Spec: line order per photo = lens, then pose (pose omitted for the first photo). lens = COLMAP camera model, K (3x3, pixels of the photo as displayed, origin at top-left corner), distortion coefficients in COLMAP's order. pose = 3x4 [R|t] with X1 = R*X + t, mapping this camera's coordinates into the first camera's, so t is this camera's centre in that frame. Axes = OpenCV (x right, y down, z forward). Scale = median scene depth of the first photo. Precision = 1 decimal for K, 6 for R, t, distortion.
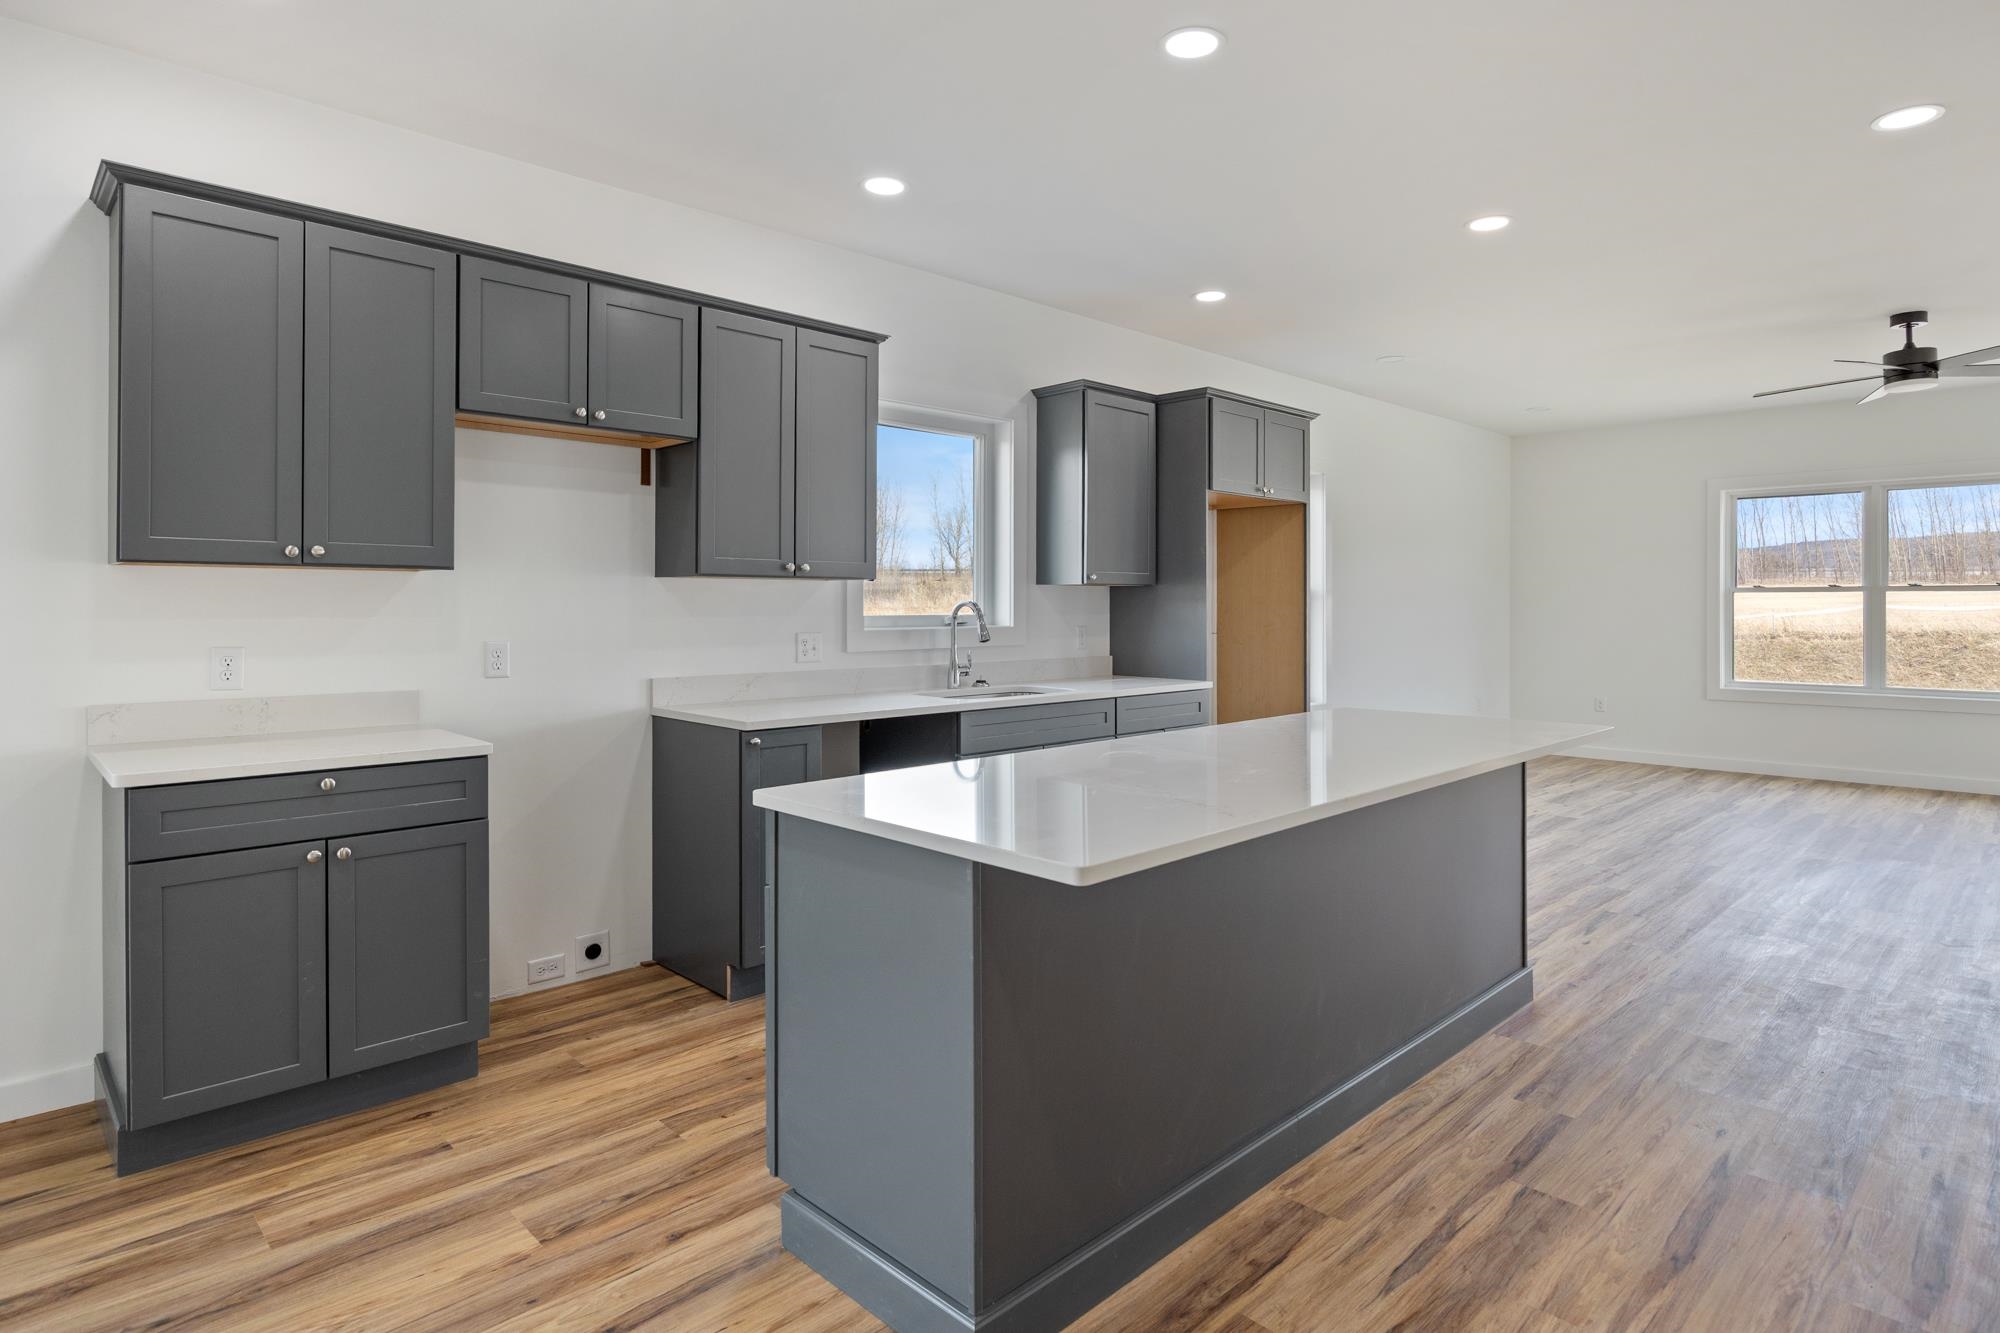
lens RADIAL K [[1072.3, 0, 1015.4], [0, 1072.3, 602.0], [0, 0, 1]] dist [-0.006910, -0.000258]
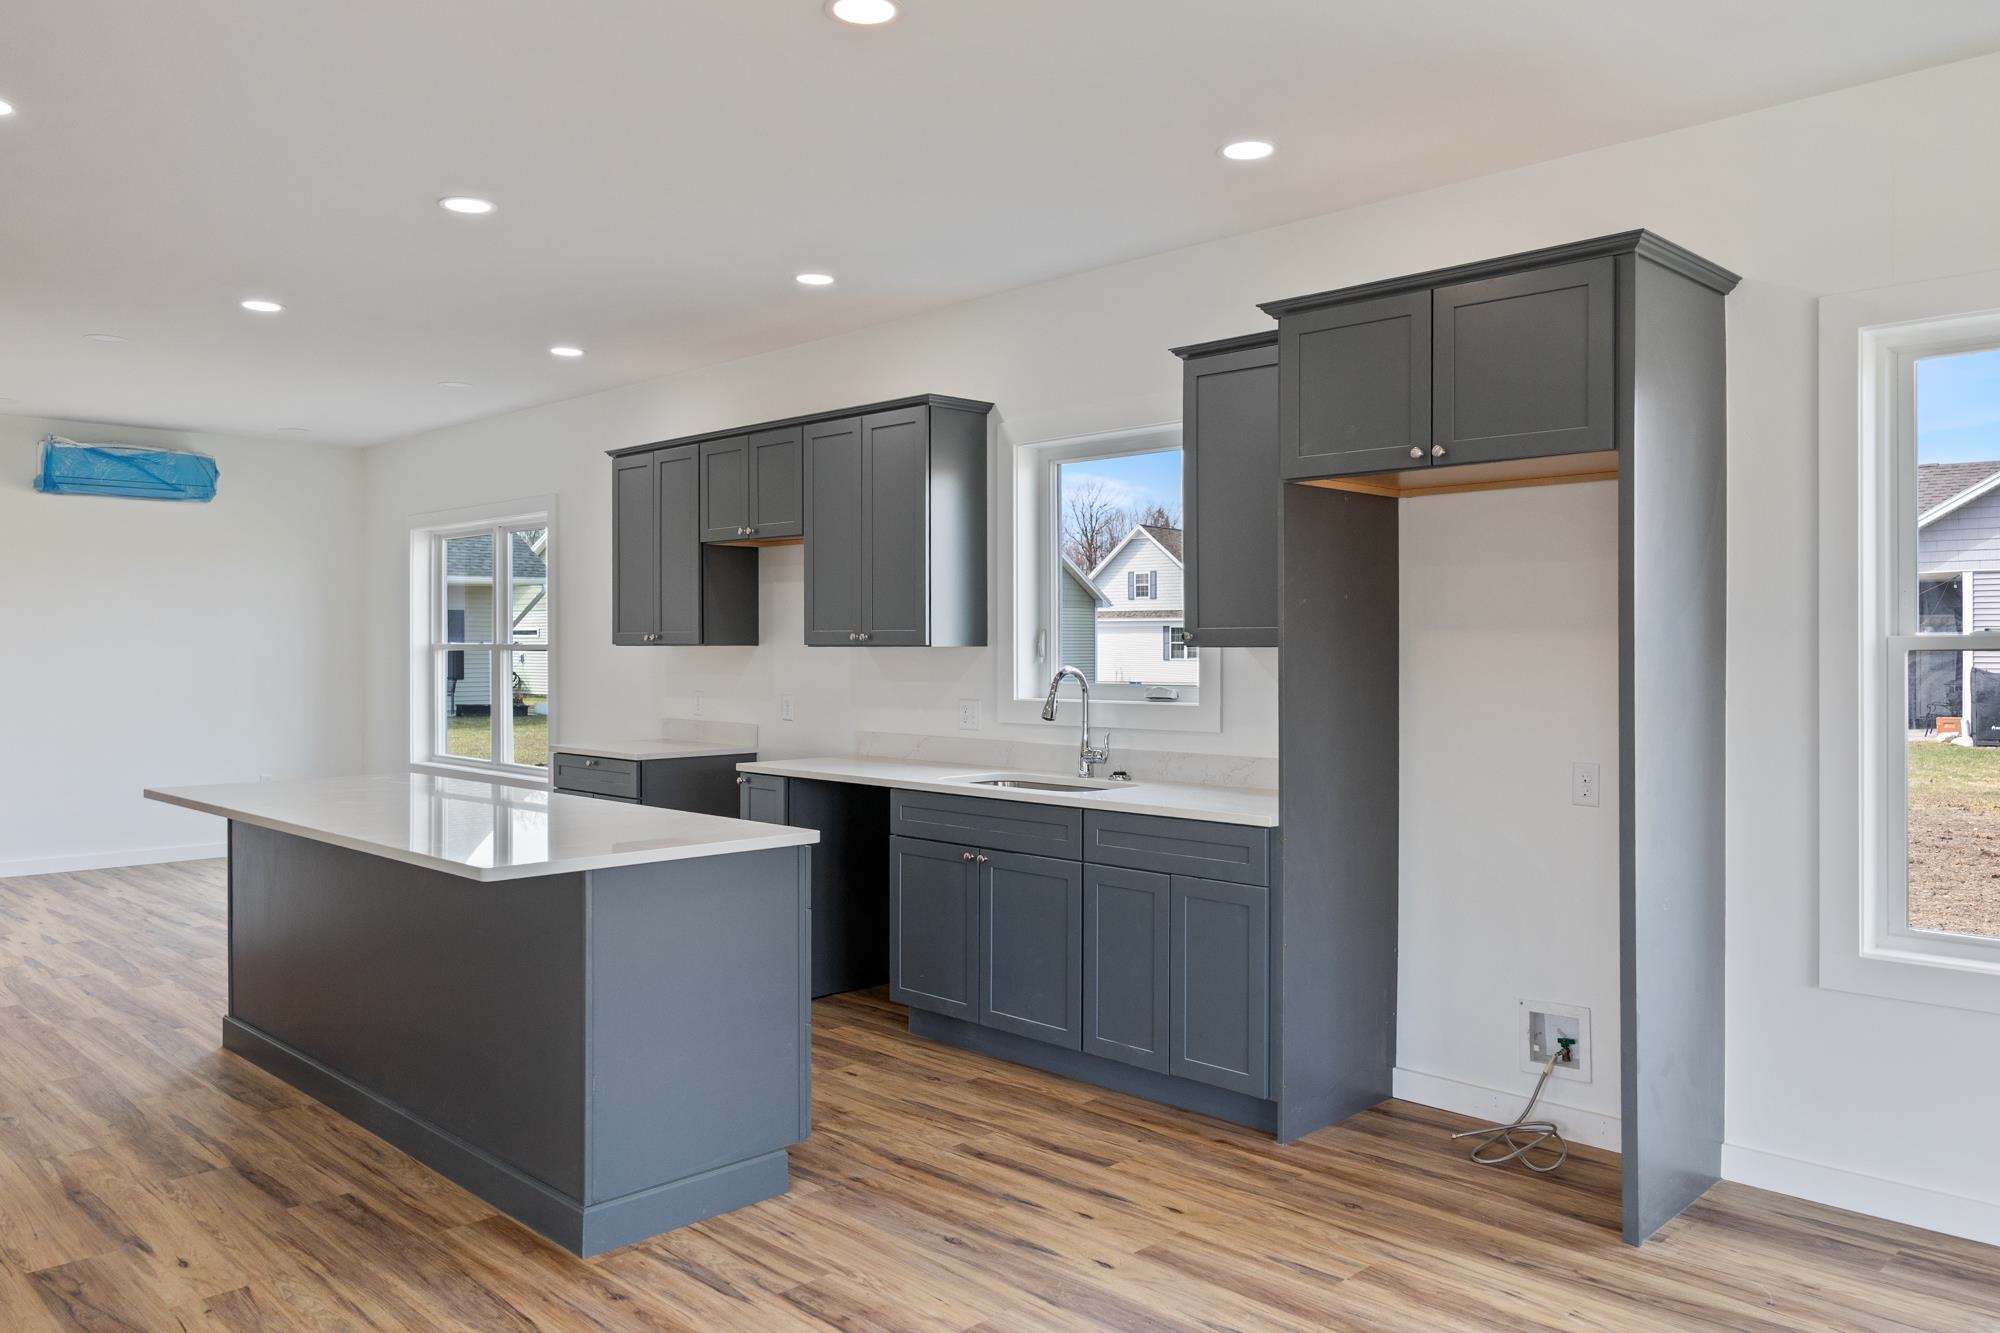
lens RADIAL K [[1462.2, 0, 995.9], [0, 1462.2, 653.9], [0, 0, 1]] dist [-0.007270, 0.007981]
pose [[0.000864, 0.005458, -0.999985, 0.917445], [0.003183, 0.999980, 0.005460, -0.016576], [0.999995, -0.003188, 0.000846, 0.813278]]
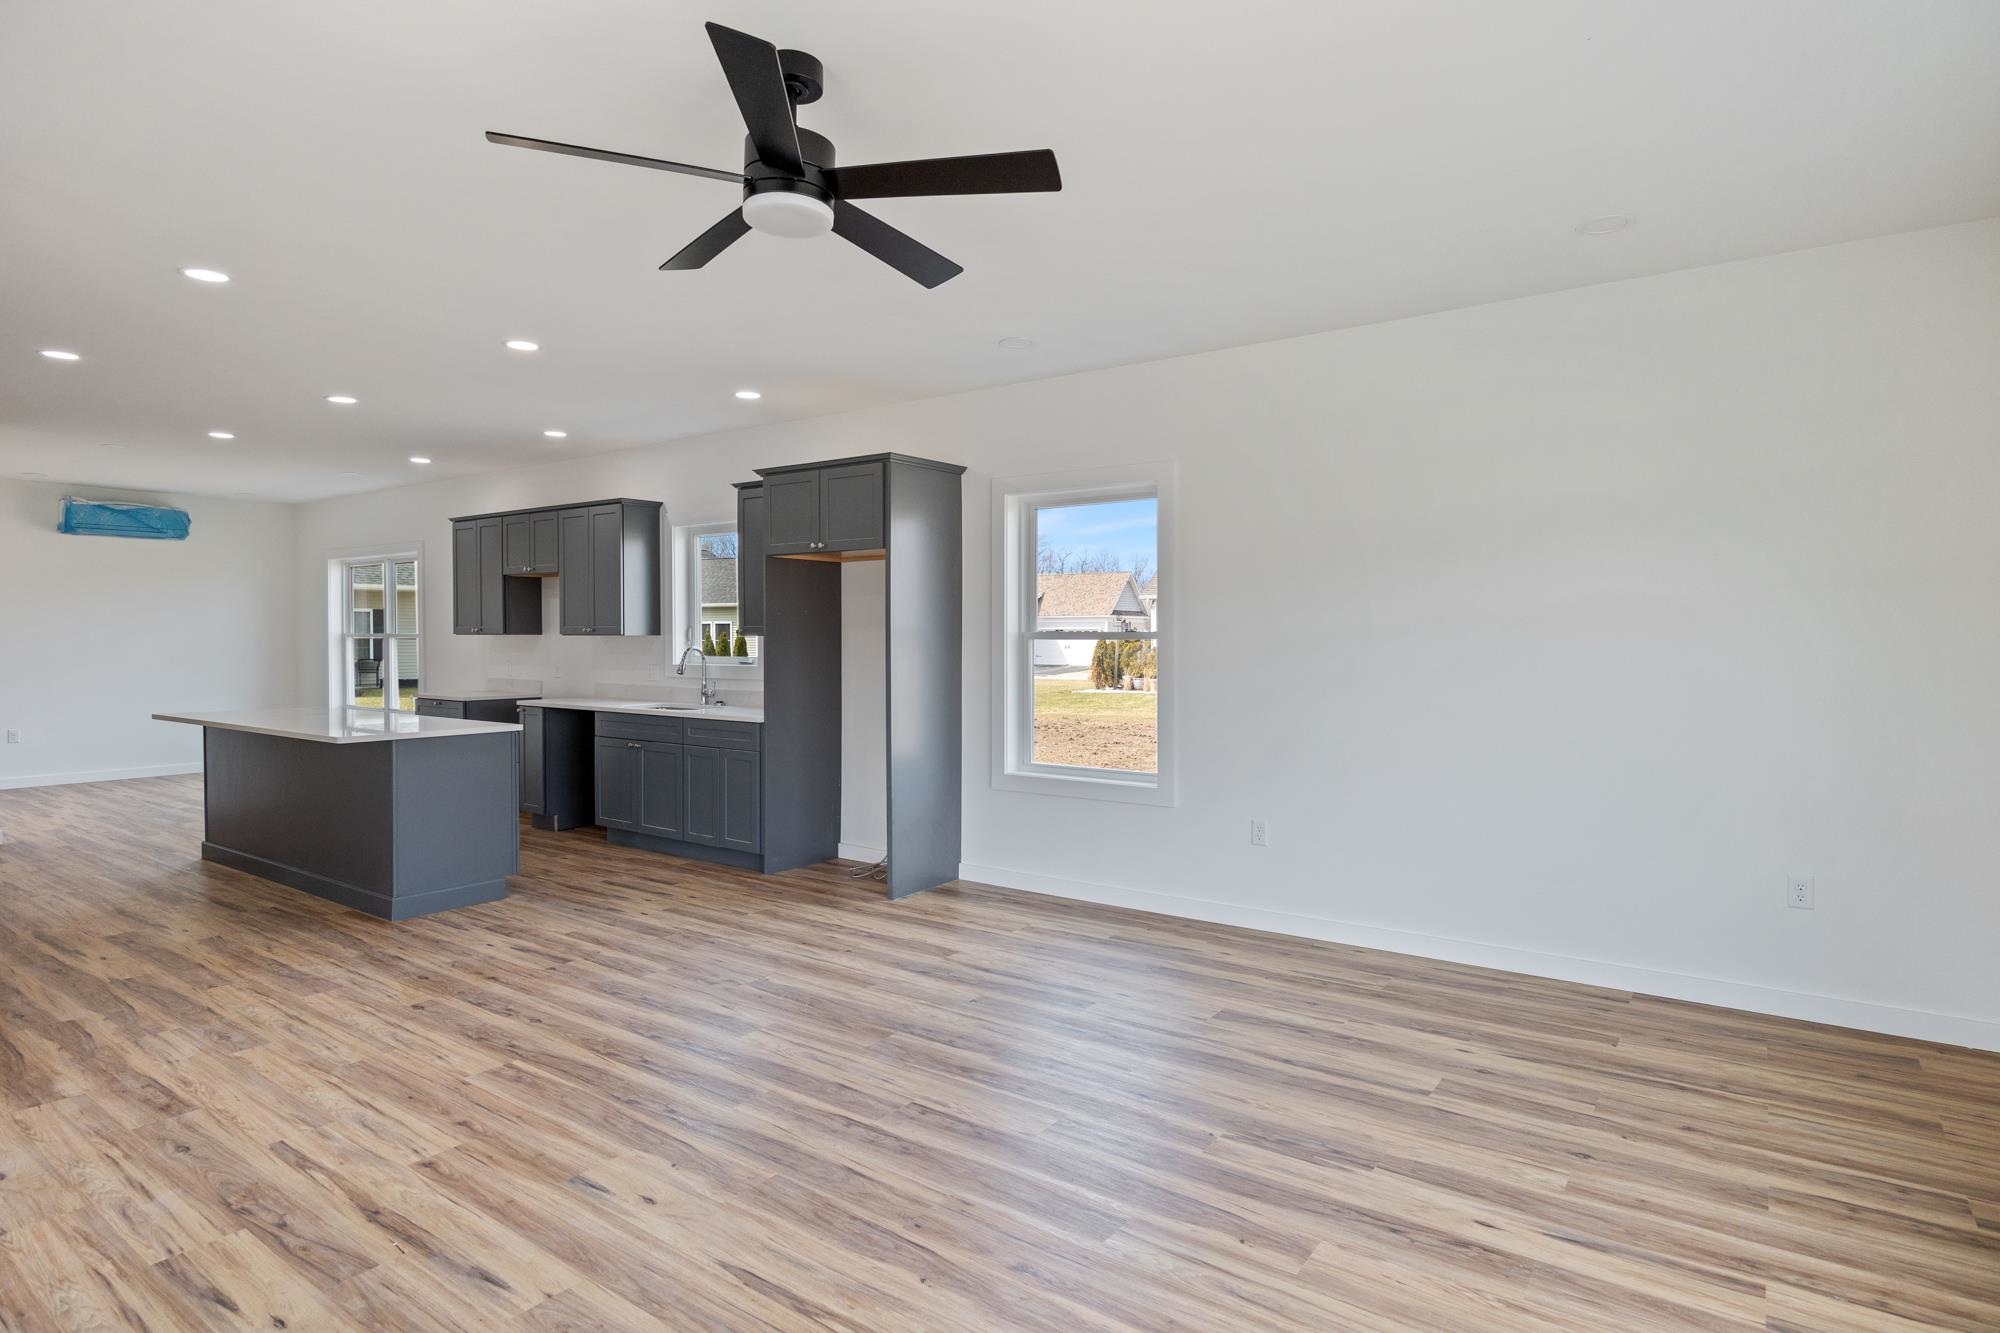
lens RADIAL K [[1072.3, 0, 1002.7], [0, 1072.3, 664.8], [0, 0, 1]] dist [-0.006910, -0.000258]
pose [[0.164485, 0.025699, -0.986045, 1.329794], [0.000592, 0.999658, 0.026153, -0.014492], [0.986379, -0.004886, 0.164413, 1.020438]]
